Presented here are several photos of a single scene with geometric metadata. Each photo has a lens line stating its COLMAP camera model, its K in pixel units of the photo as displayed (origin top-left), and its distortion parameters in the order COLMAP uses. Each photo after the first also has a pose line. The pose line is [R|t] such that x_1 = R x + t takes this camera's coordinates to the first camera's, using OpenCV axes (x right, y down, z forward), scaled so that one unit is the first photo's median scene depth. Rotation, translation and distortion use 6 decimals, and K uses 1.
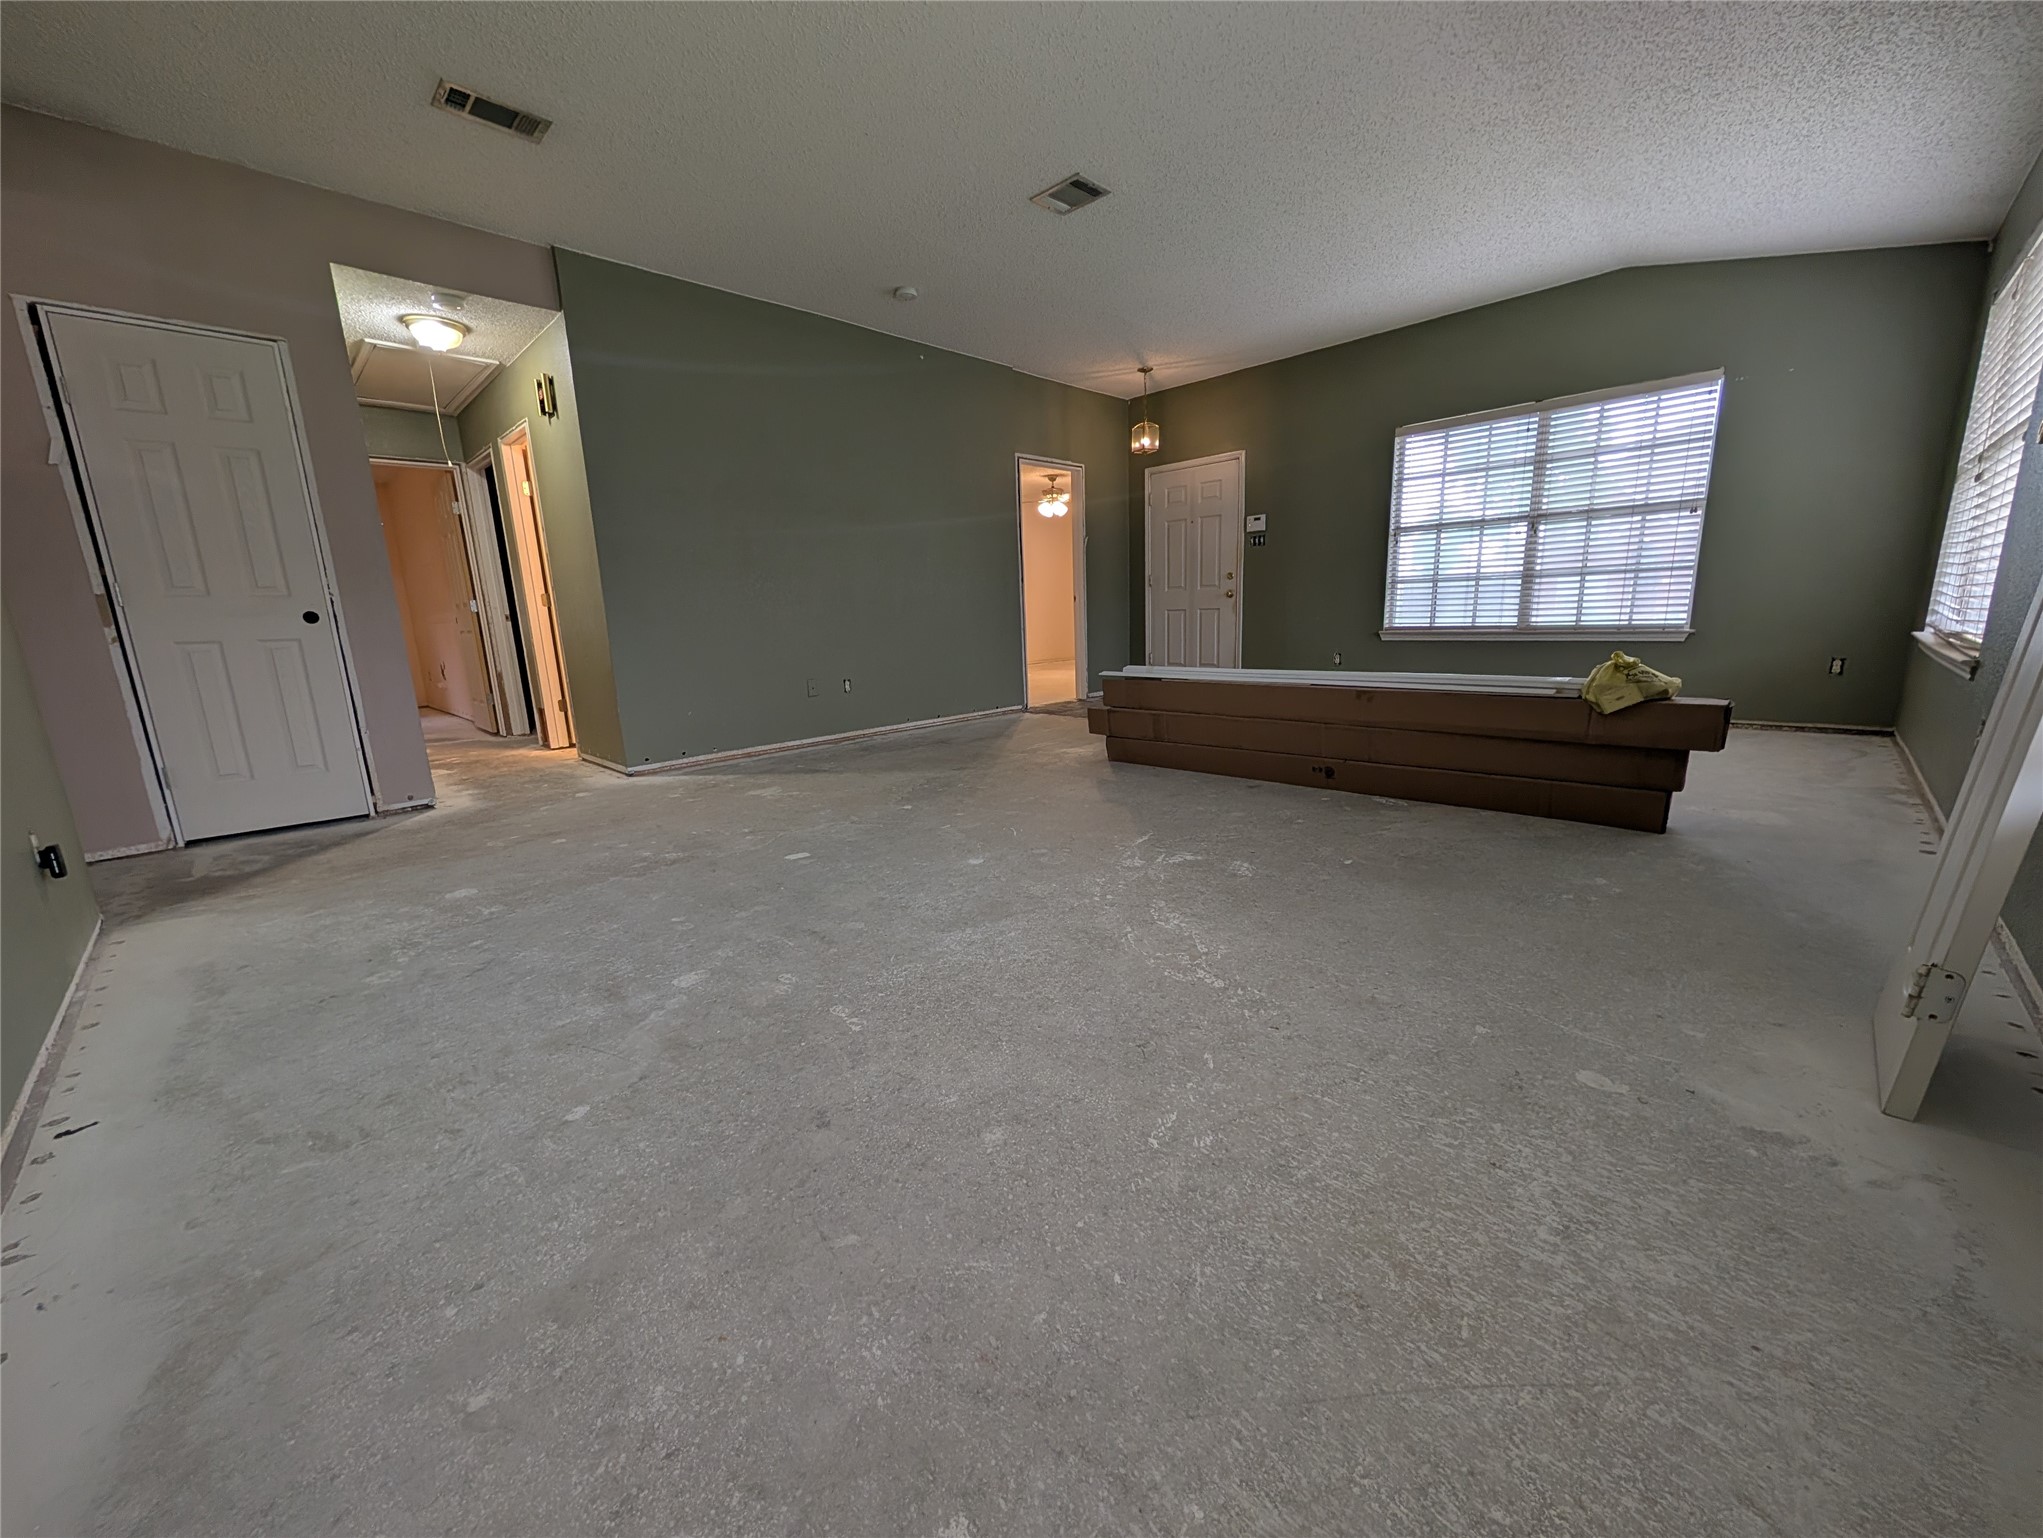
lens RADIAL K [[772.6, 0, 1026.2], [0, 772.6, 779.6], [0, 0, 1]] dist [-0.002927, 0.000083]
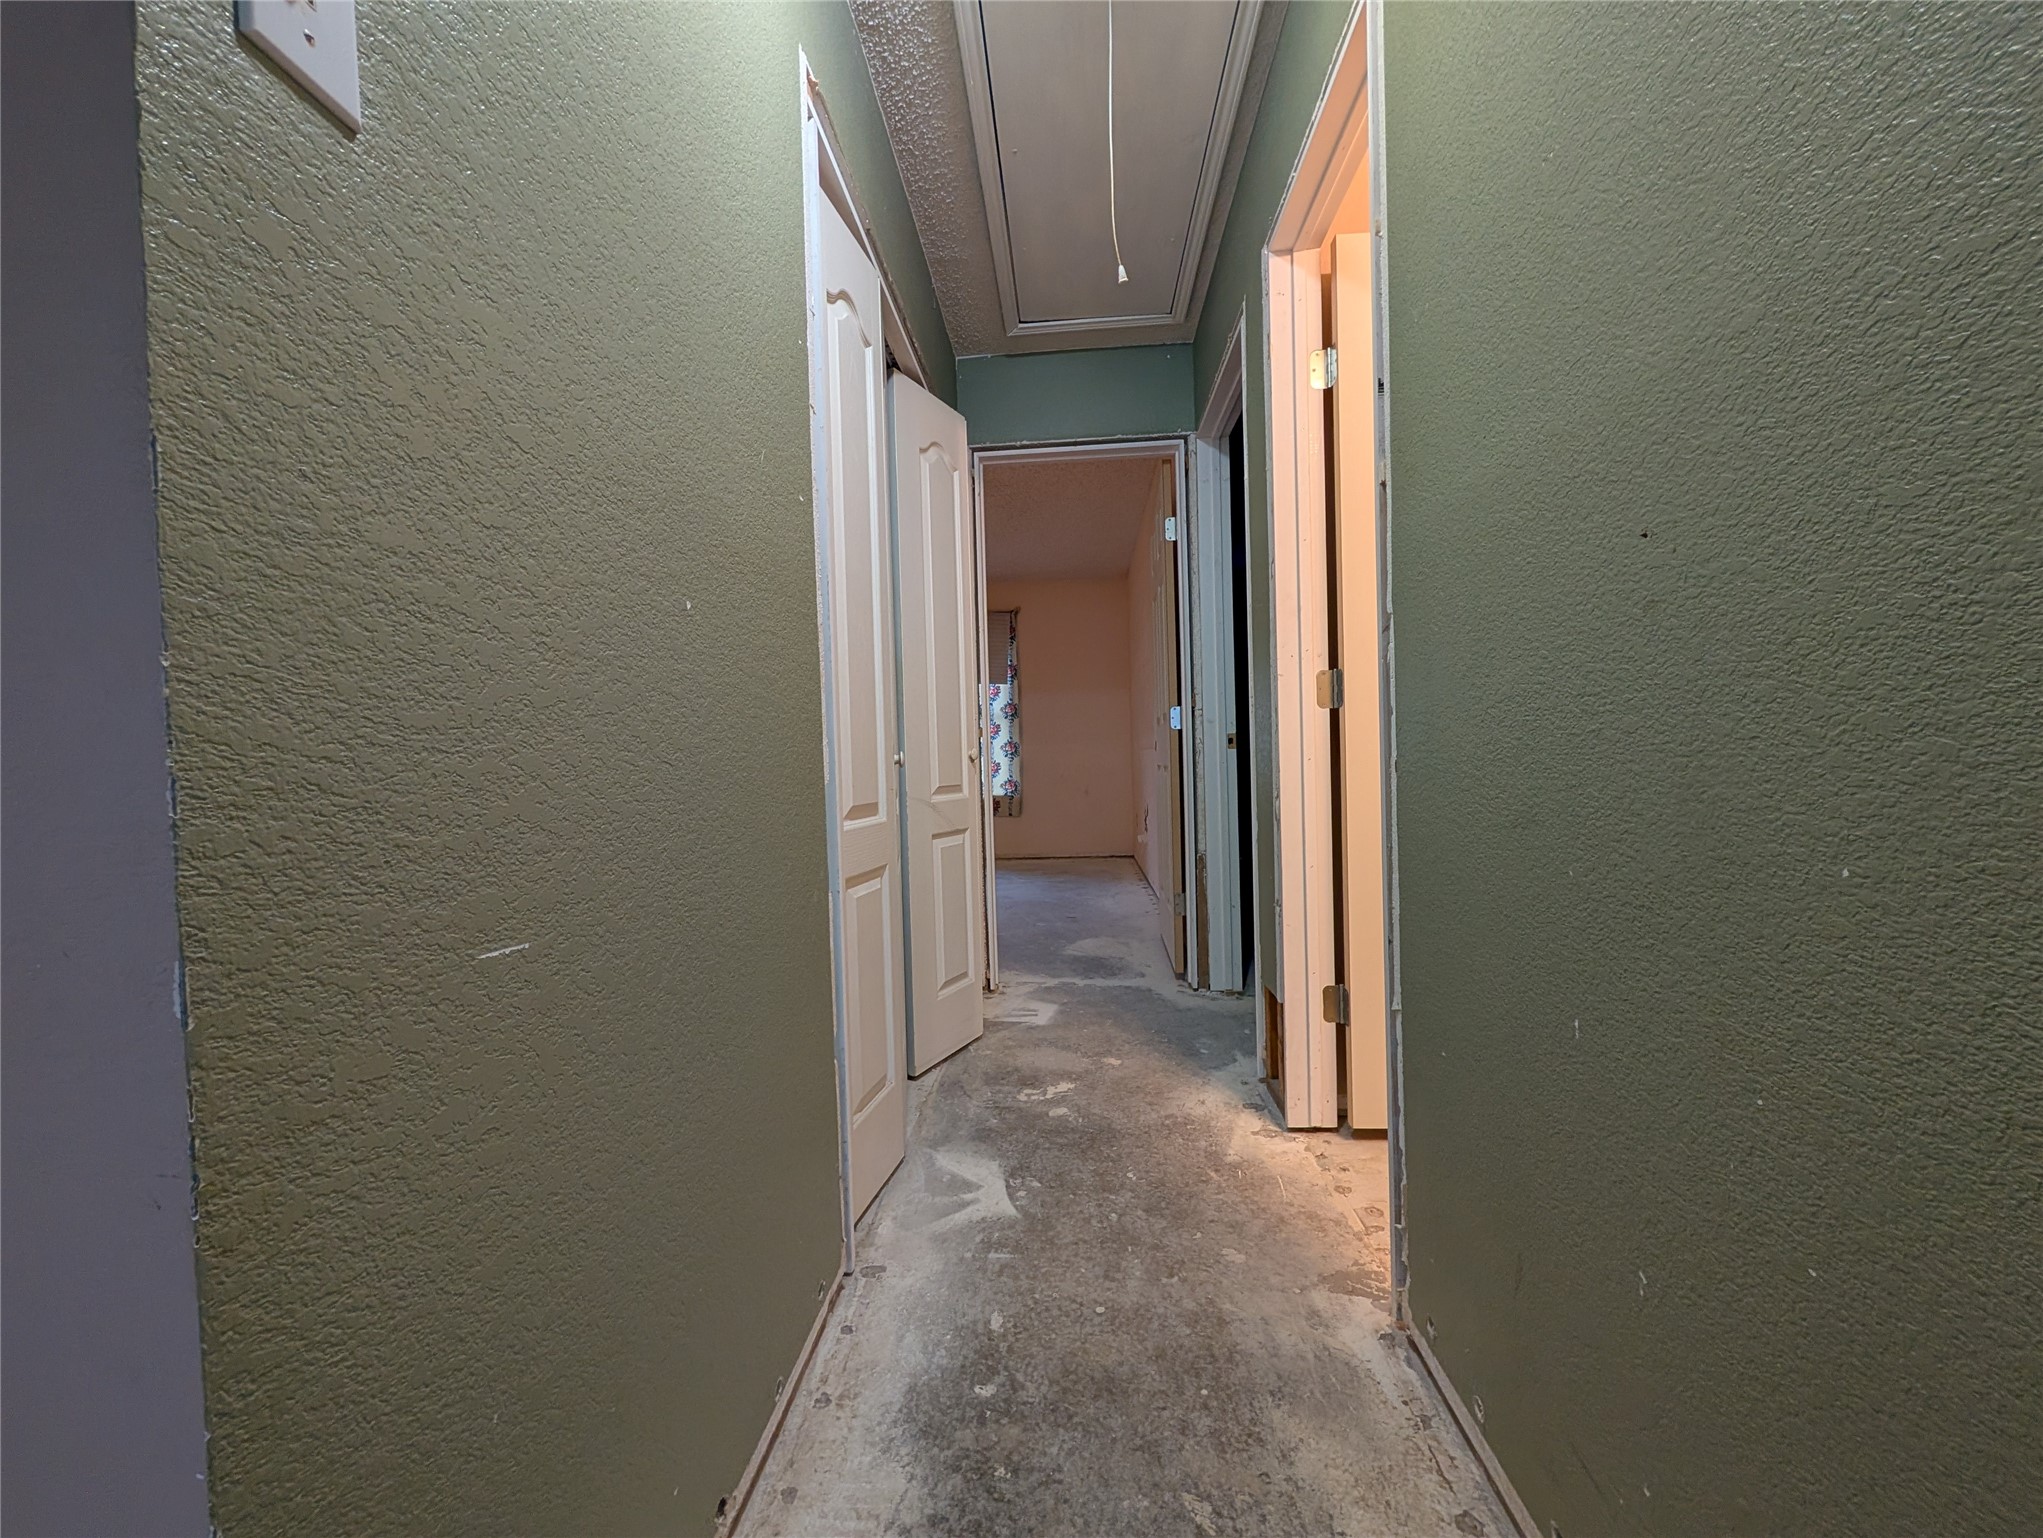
lens RADIAL K [[772.6, 0, 1014.5], [0, 772.6, 776.4], [0, 0, 1]] dist [-0.002927, 0.000083]
pose [[0.641122, 0.032840, -0.766736, -0.413290], [-0.154014, 0.984264, -0.086625, -0.133018], [0.751826, 0.173625, 0.636091, 0.632487]]
